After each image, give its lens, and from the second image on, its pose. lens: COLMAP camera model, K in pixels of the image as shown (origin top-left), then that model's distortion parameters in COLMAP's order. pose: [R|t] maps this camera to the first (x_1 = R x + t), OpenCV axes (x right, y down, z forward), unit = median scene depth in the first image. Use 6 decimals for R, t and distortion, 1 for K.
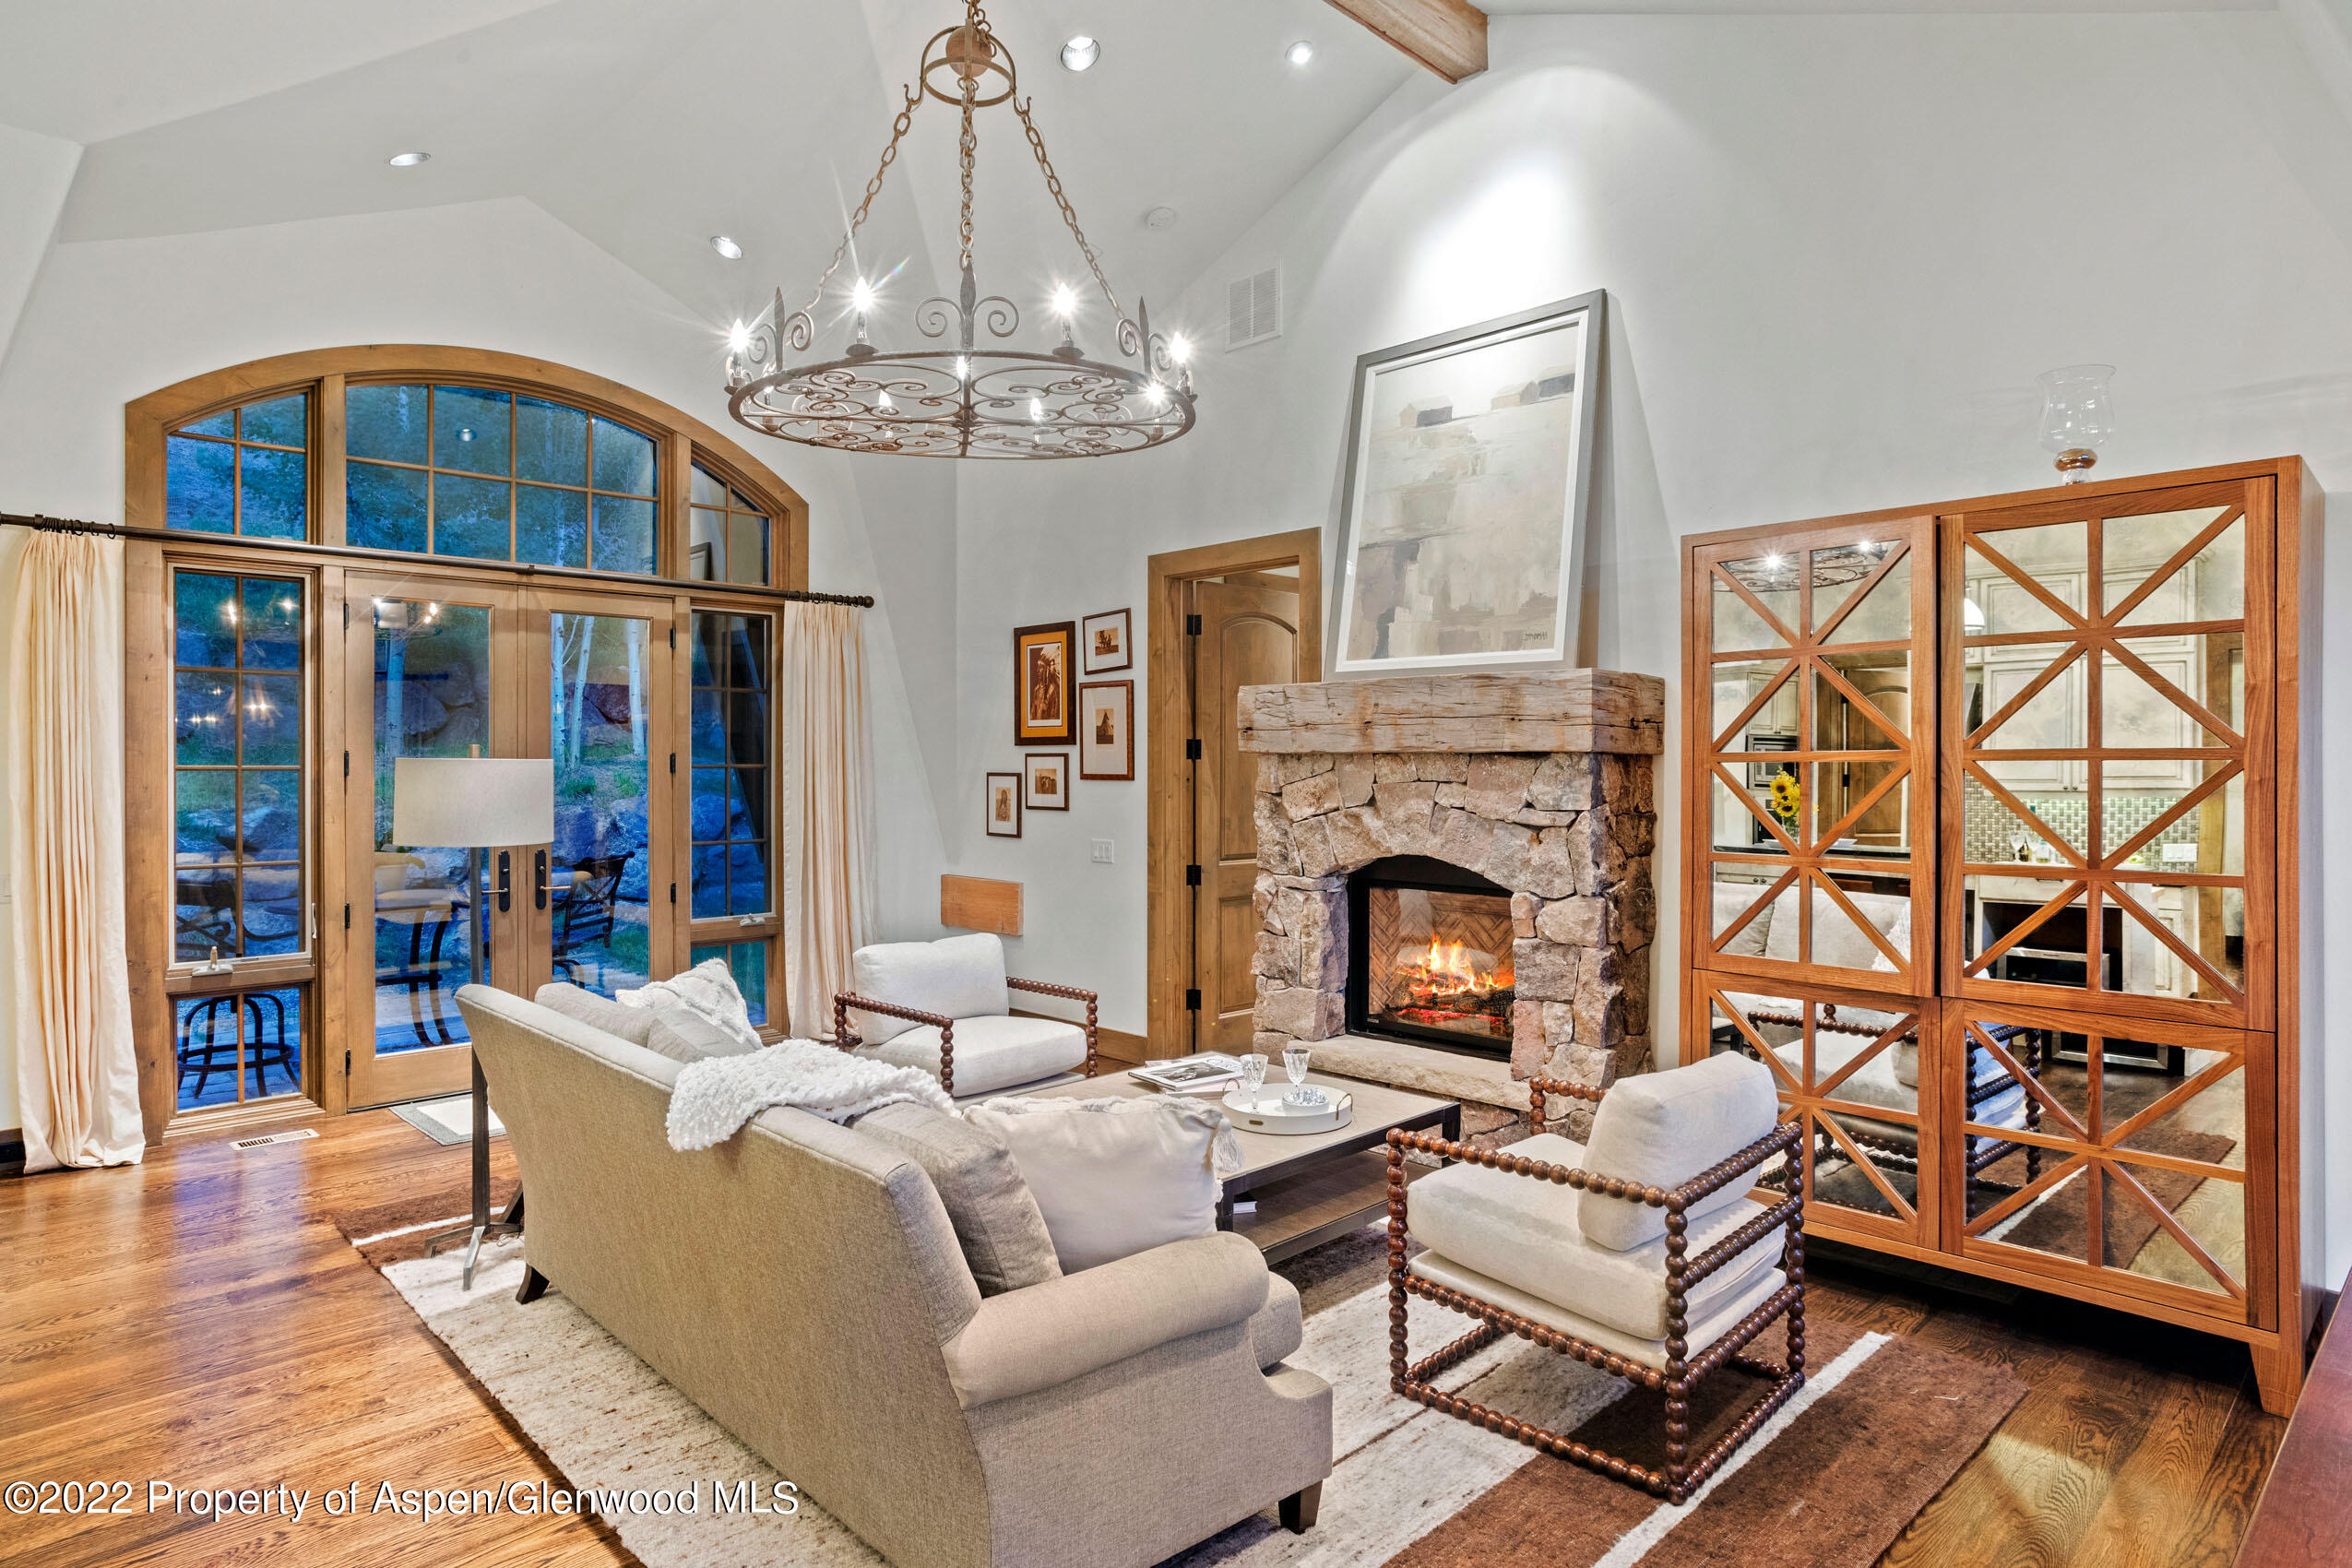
lens RADIAL K [[1289.2, 0, 1174.7], [0, 1289.2, 771.2], [0, 0, 1]] dist [-0.002776, 0.000247]
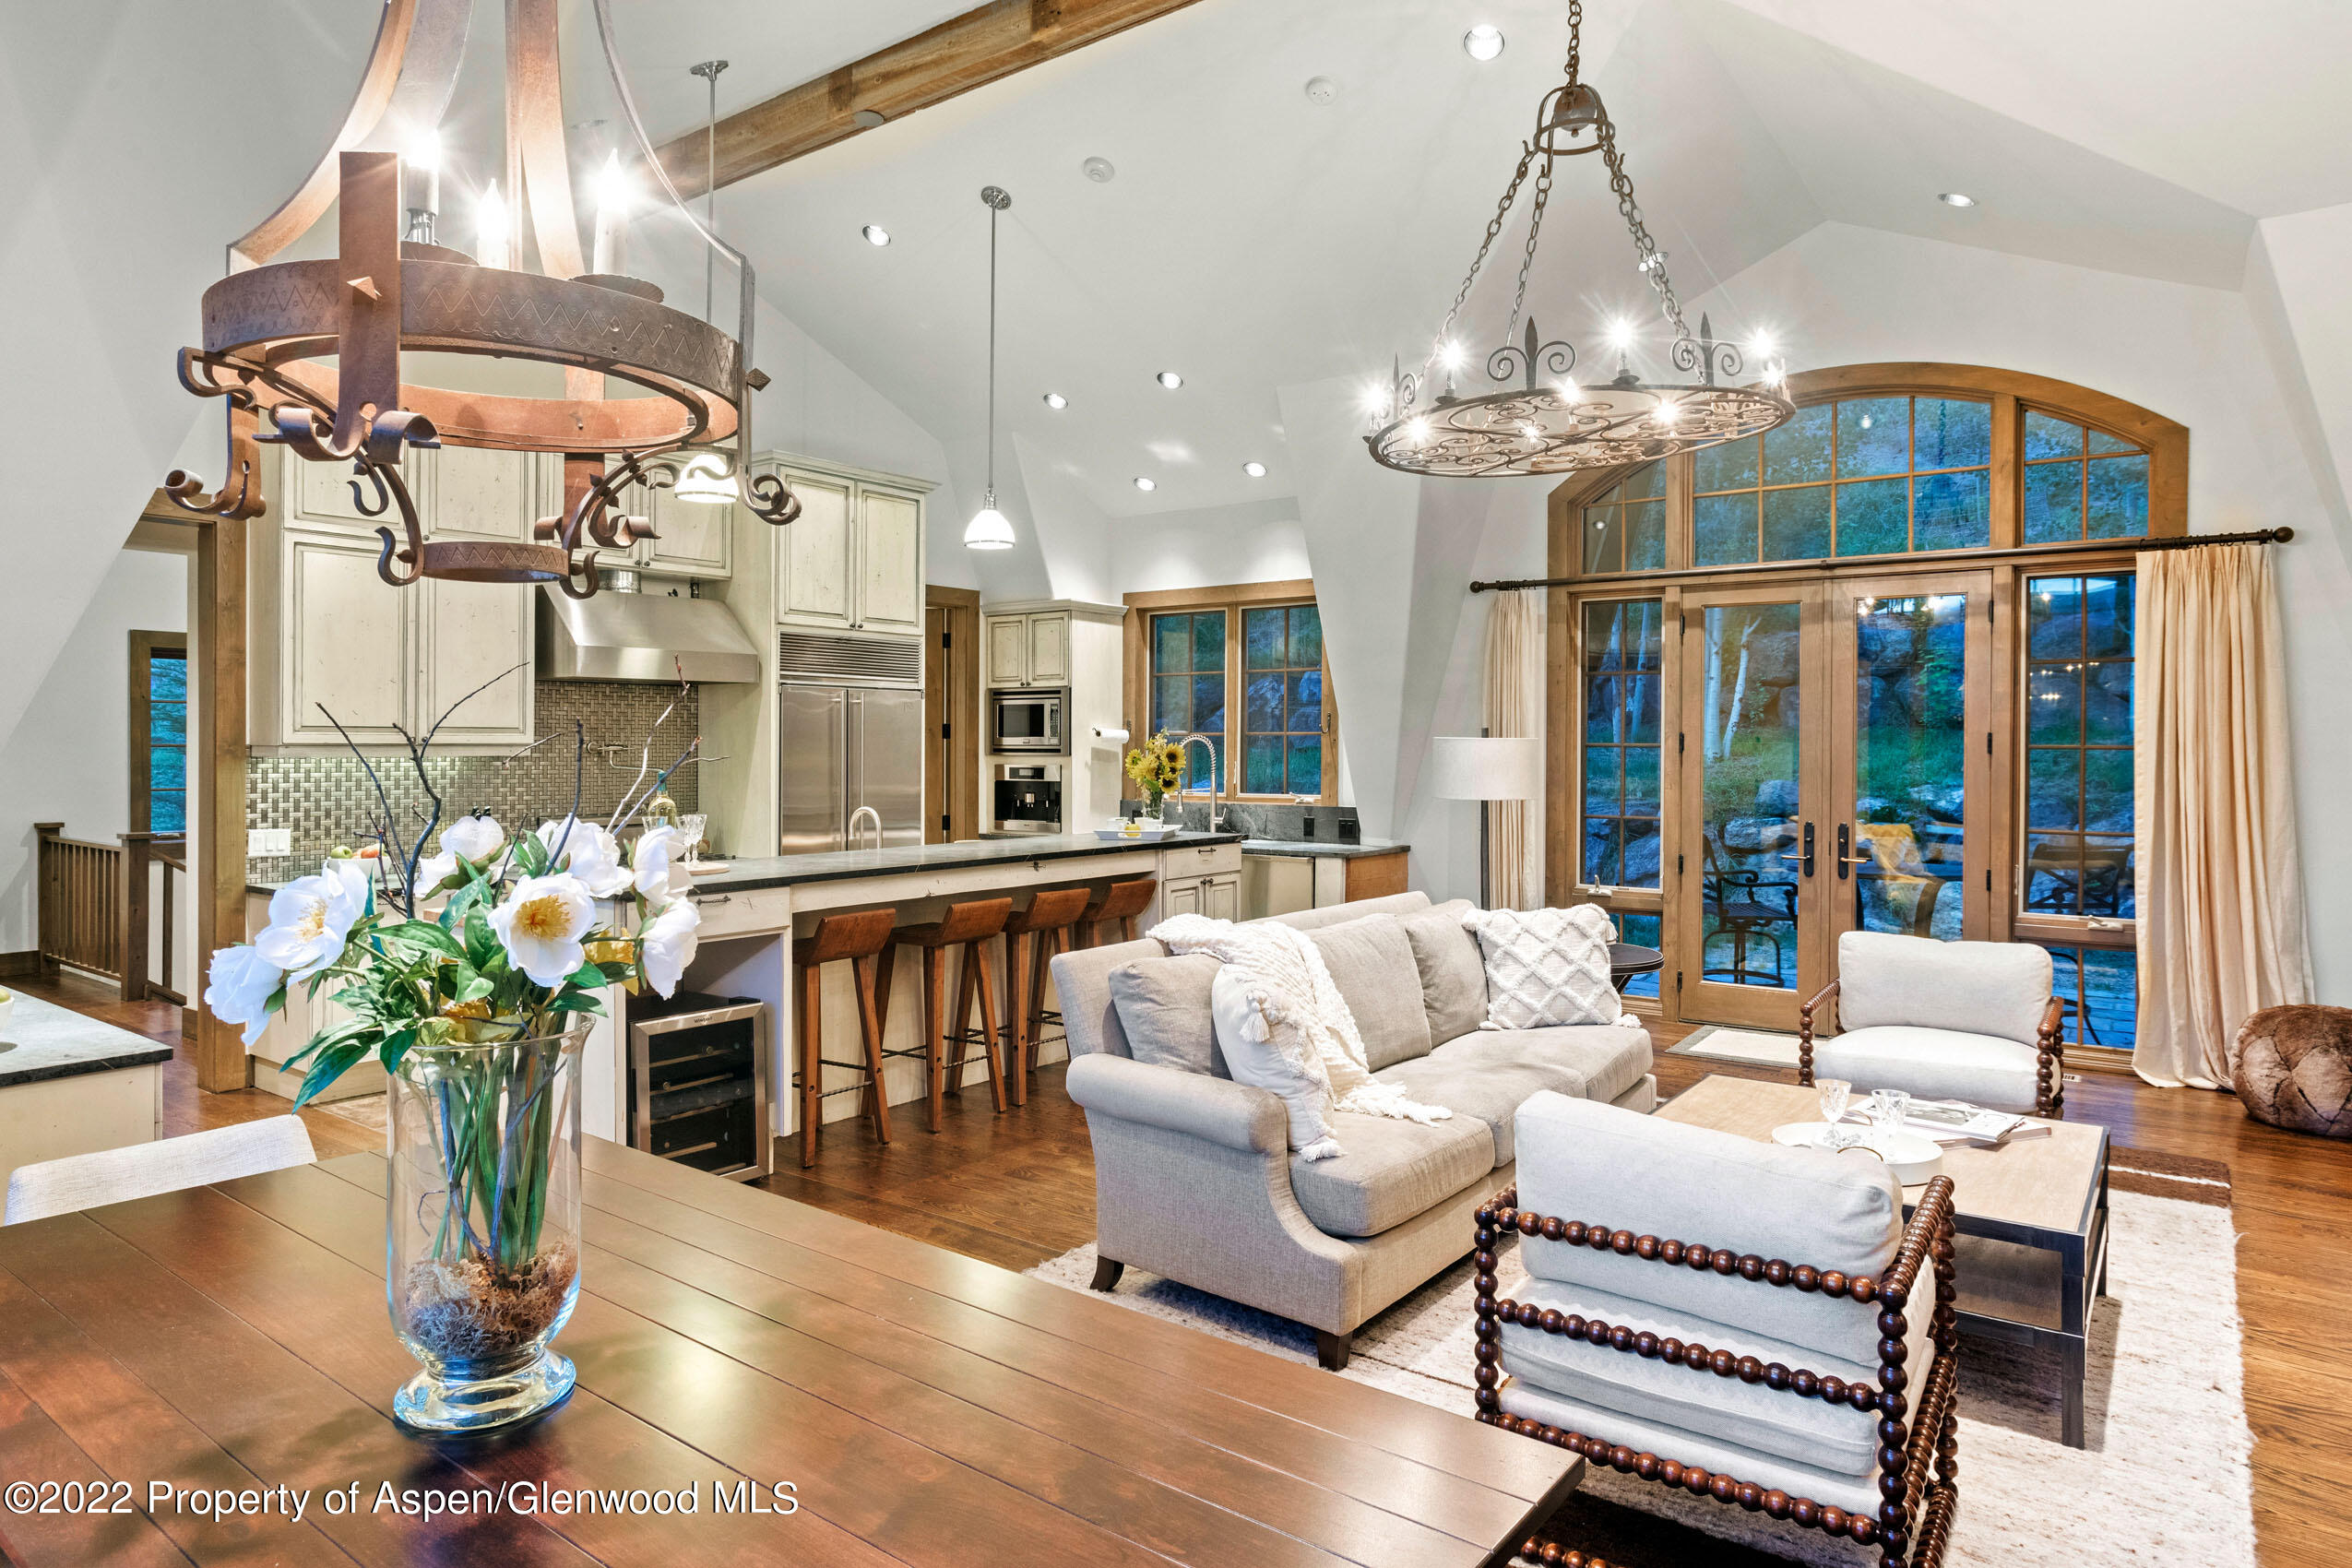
lens RADIAL K [[1470.7, 0, 1176.0], [0, 1470.7, 784.0], [0, 0, 1]] dist [-0.003901, -0.001873]
pose [[0.177601, 0.030541, -0.983629, 0.621483], [-0.009703, 0.999524, 0.029283, -0.002633], [0.984055, 0.004343, 0.177812, 0.240123]]
